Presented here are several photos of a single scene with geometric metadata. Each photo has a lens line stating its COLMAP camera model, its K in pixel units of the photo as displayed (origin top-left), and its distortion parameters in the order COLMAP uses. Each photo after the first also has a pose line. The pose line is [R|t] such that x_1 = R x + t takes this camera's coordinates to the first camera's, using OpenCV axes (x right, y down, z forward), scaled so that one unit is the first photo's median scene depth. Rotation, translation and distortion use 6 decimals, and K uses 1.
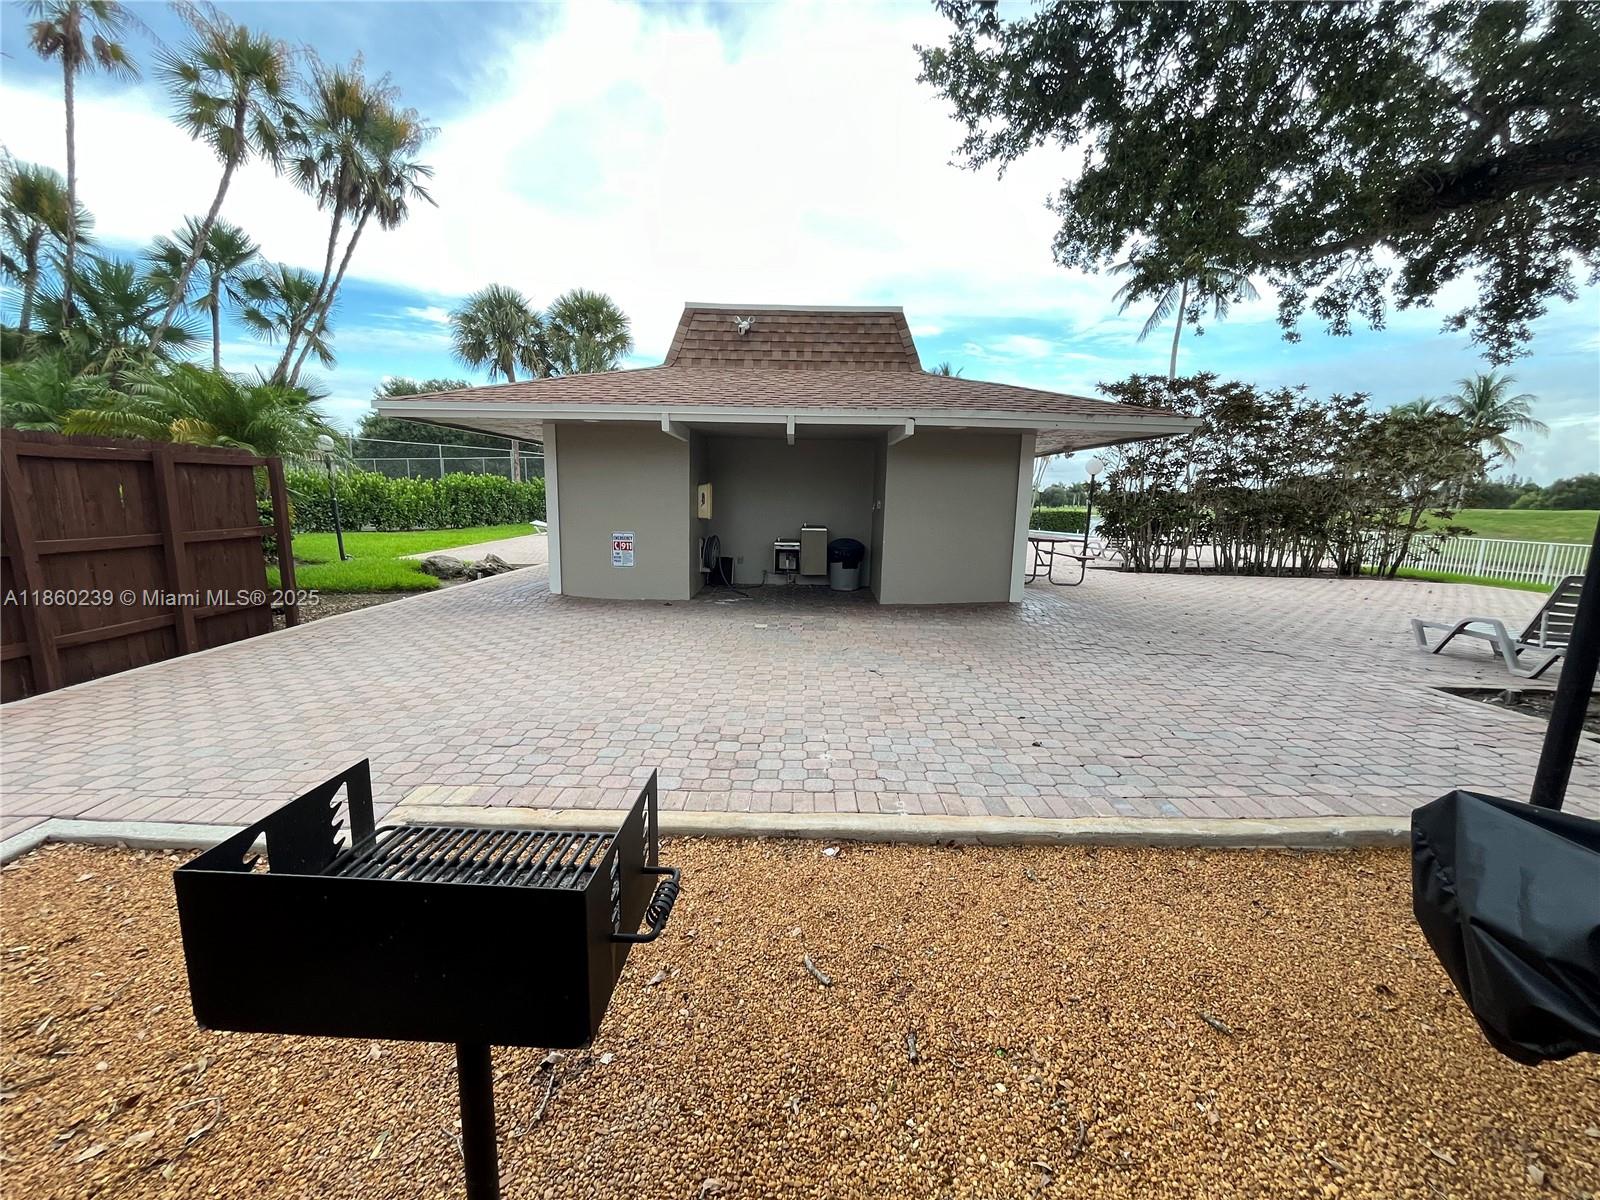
lens RADIAL K [[667.0, 0, 800.0], [0, 667.0, 600.0], [0, 0, 1]] dist [0.024123, -0.000245]
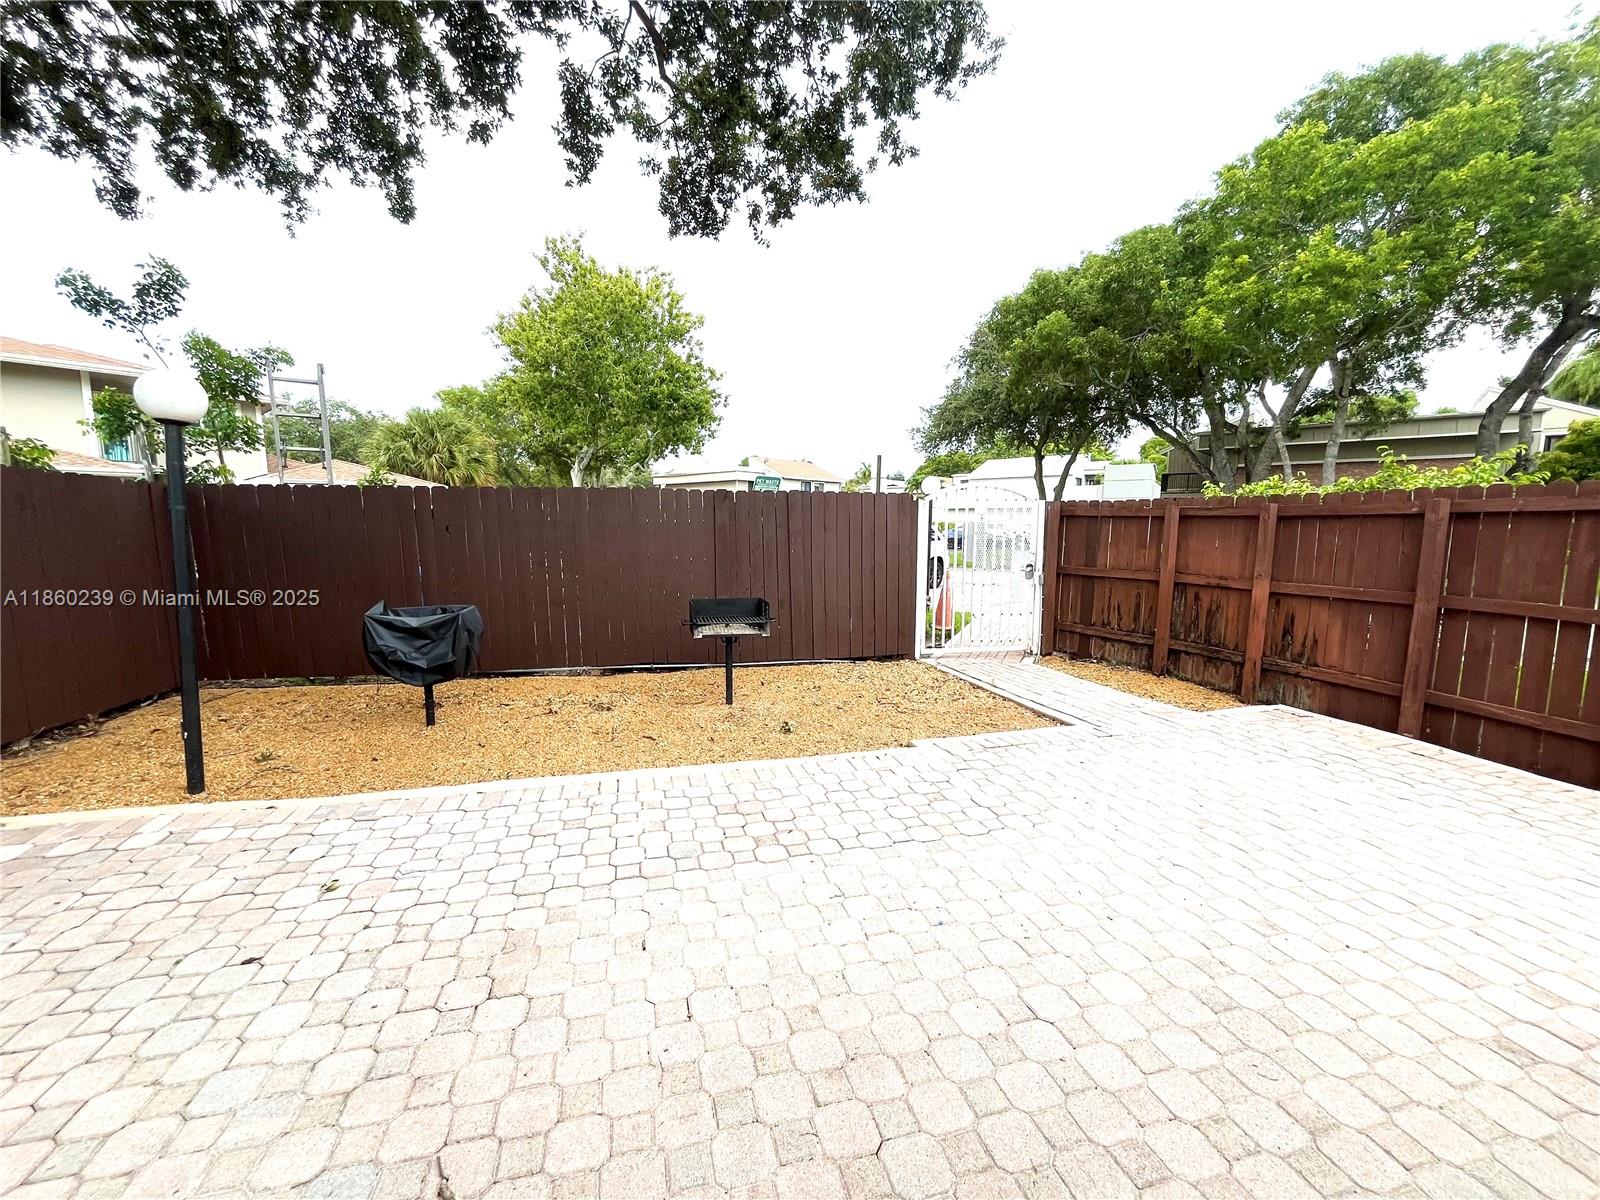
lens RADIAL K [[665.3, 0, 790.6], [0, 665.3, 595.3], [0, 0, 1]] dist [0.011086, -0.000325]
pose [[-0.969277, 0.004129, -0.245939, 0.058206], [-0.059727, 0.965984, 0.251610, -0.270057], [0.238612, 0.258569, -0.936059, 1.627163]]
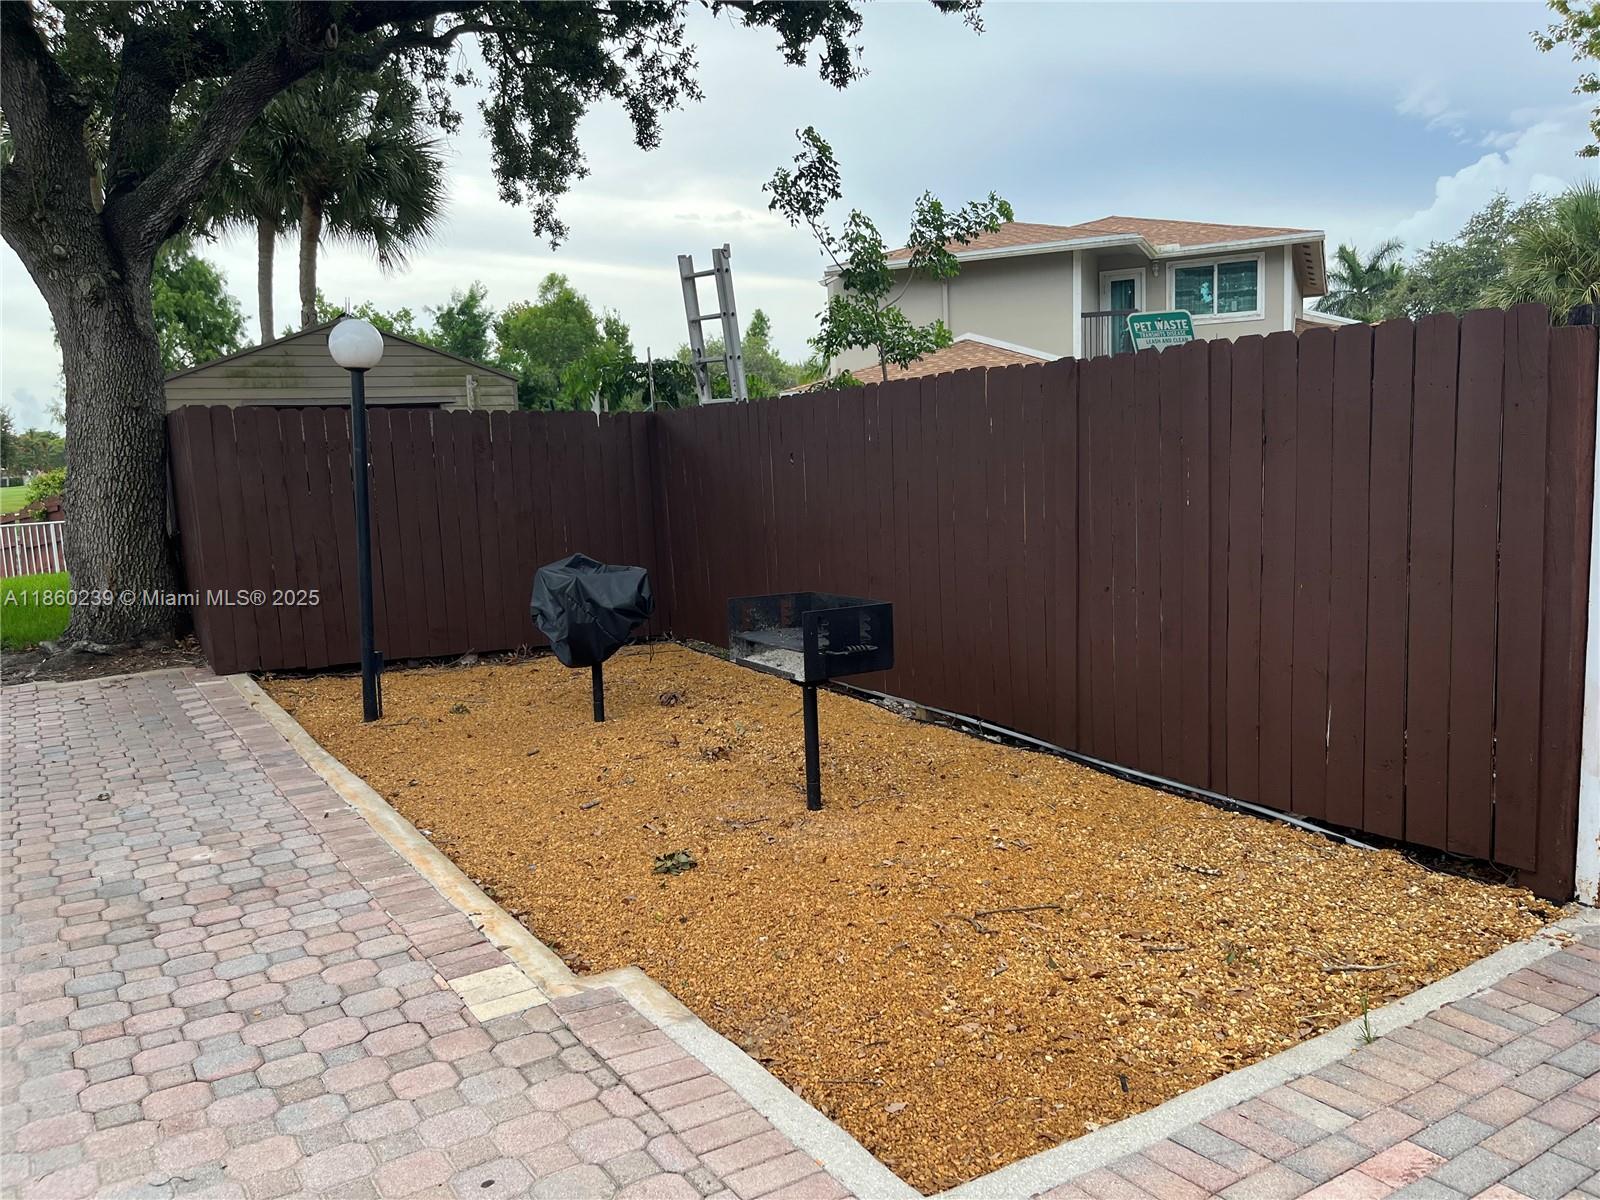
lens RADIAL K [[1227.3, 0, 796.1], [0, 1227.3, 577.4], [0, 0, 1]] dist [0.088970, -0.138544]
pose [[-0.548797, -0.093758, 0.830681, -1.219576], [0.147461, 0.967251, 0.206595, -0.201922], [-0.822847, 0.235872, -0.516999, 0.980145]]
